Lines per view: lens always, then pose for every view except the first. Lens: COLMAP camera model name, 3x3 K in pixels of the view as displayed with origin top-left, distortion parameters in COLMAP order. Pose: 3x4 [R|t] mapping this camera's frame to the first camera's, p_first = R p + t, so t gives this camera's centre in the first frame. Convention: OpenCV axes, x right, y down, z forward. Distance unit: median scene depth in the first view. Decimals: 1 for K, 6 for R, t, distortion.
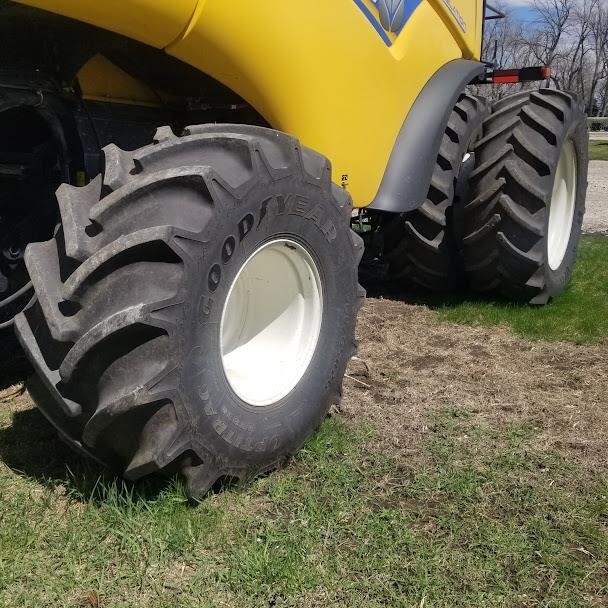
lens RADIAL K [[641.4, 0, 289.5], [0, 641.4, 287.4], [0, 0, 1]] dist [0.146505, -0.306265]
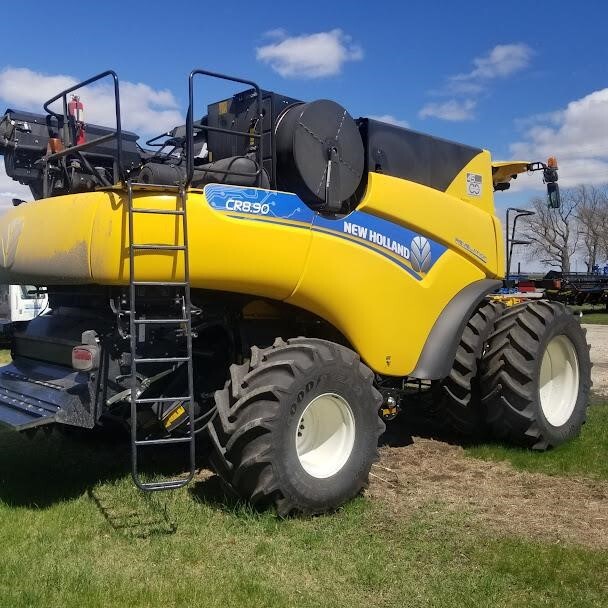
lens RADIAL K [[641.4, 0, 289.5], [0, 641.4, 287.4], [0, 0, 1]] dist [0.146505, -0.306265]
pose [[0.976587, 0.009277, -0.214924, 0.287932], [-0.058896, 0.972428, -0.225644, 0.065917], [0.206904, 0.233020, 0.950207, -1.025535]]
